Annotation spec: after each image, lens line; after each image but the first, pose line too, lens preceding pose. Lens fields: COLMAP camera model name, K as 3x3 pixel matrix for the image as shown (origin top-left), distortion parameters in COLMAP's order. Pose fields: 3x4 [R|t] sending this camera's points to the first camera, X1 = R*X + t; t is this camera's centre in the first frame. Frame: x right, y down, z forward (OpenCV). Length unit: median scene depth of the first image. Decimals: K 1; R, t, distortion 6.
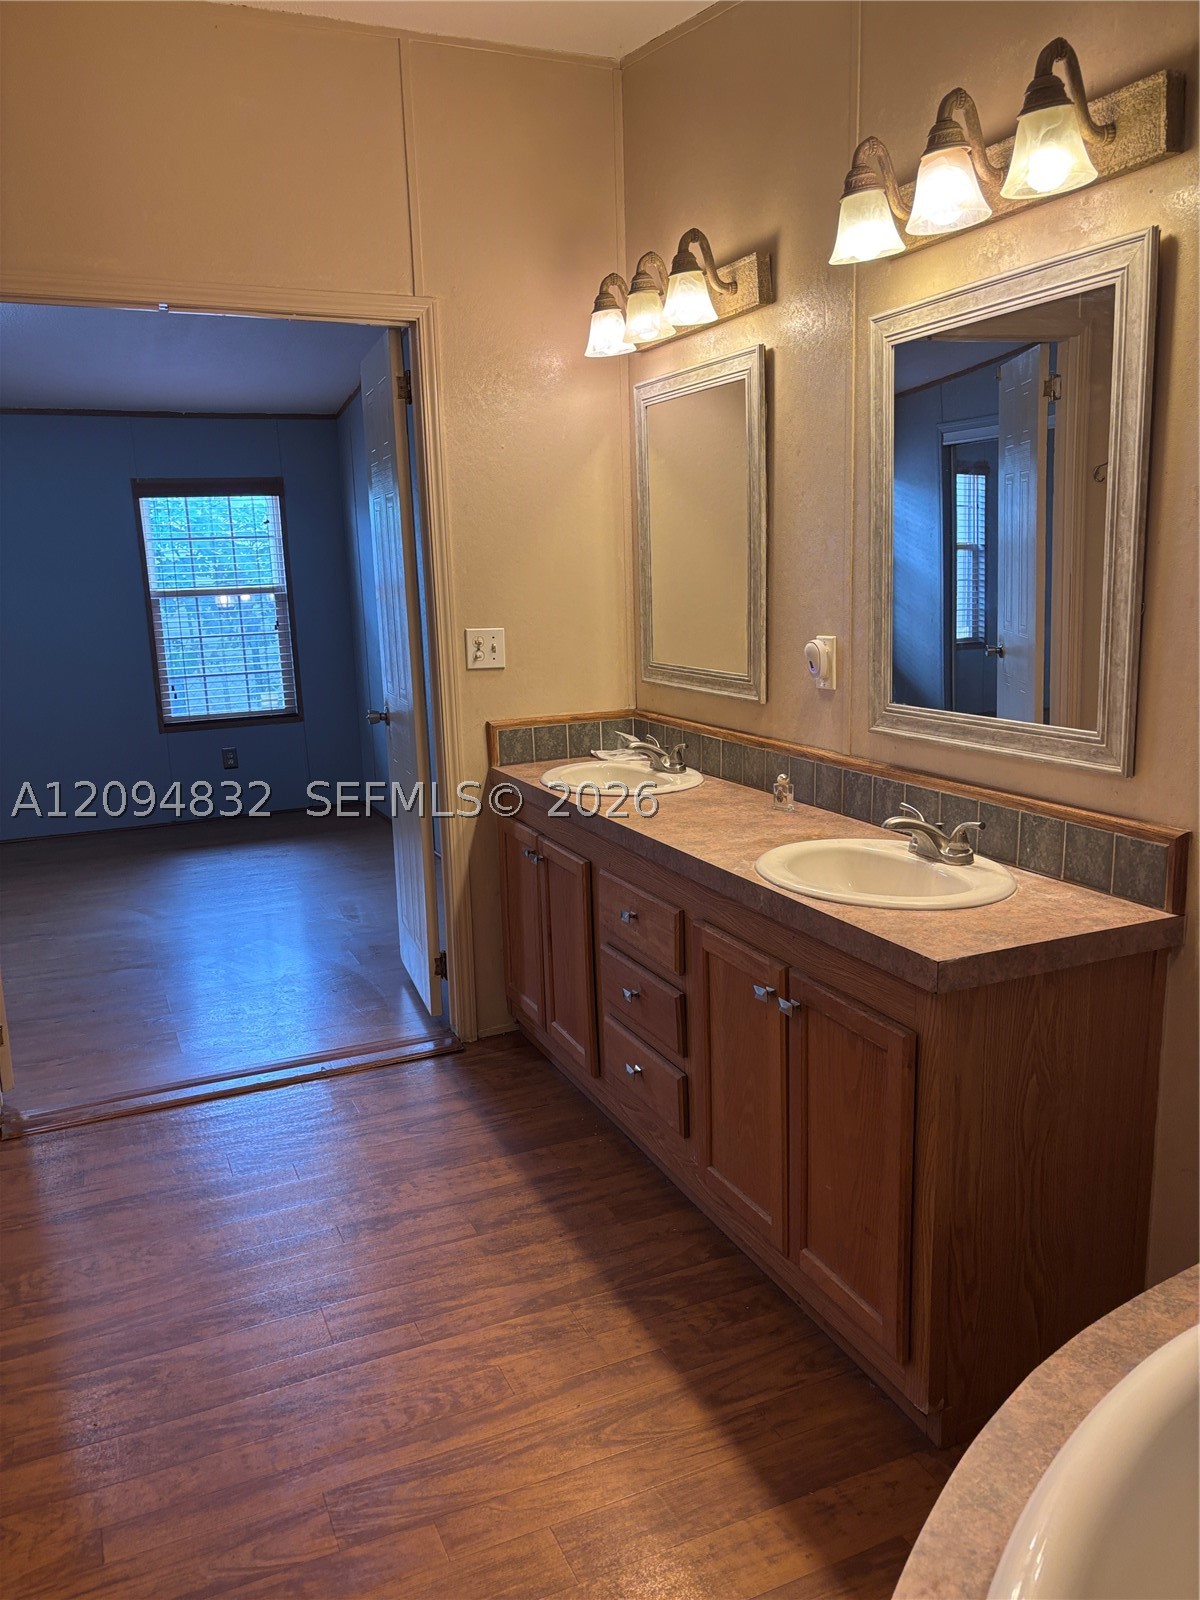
lens RADIAL K [[1211.6, 0, 604.2], [0, 1211.6, 797.7], [0, 0, 1]] dist [0.041514, -0.043687]
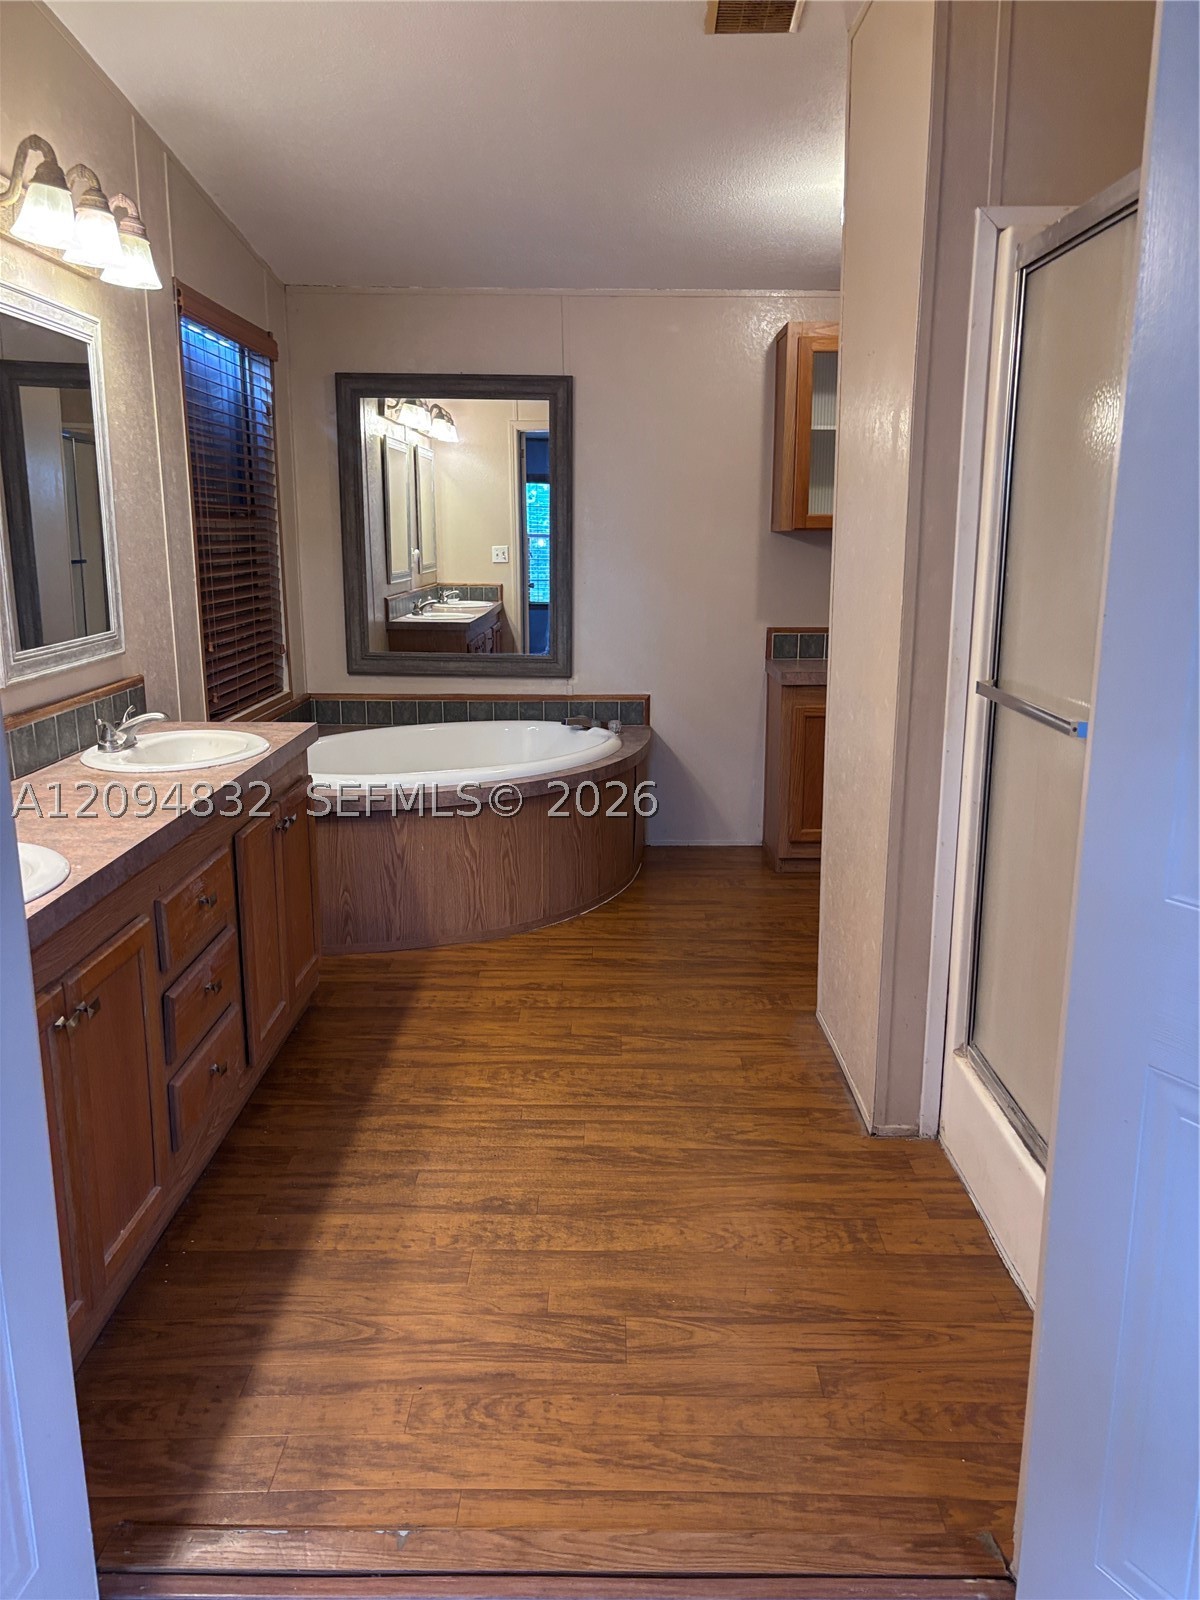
lens RADIAL K [[1211.6, 0, 604.5], [0, 1211.6, 797.3], [0, 0, 1]] dist [0.041514, -0.043687]
pose [[-0.910567, -0.071003, 0.407217, -0.692631], [0.096608, 0.921299, 0.376663, -0.325751], [-0.401913, 0.382317, -0.832045, 1.807737]]
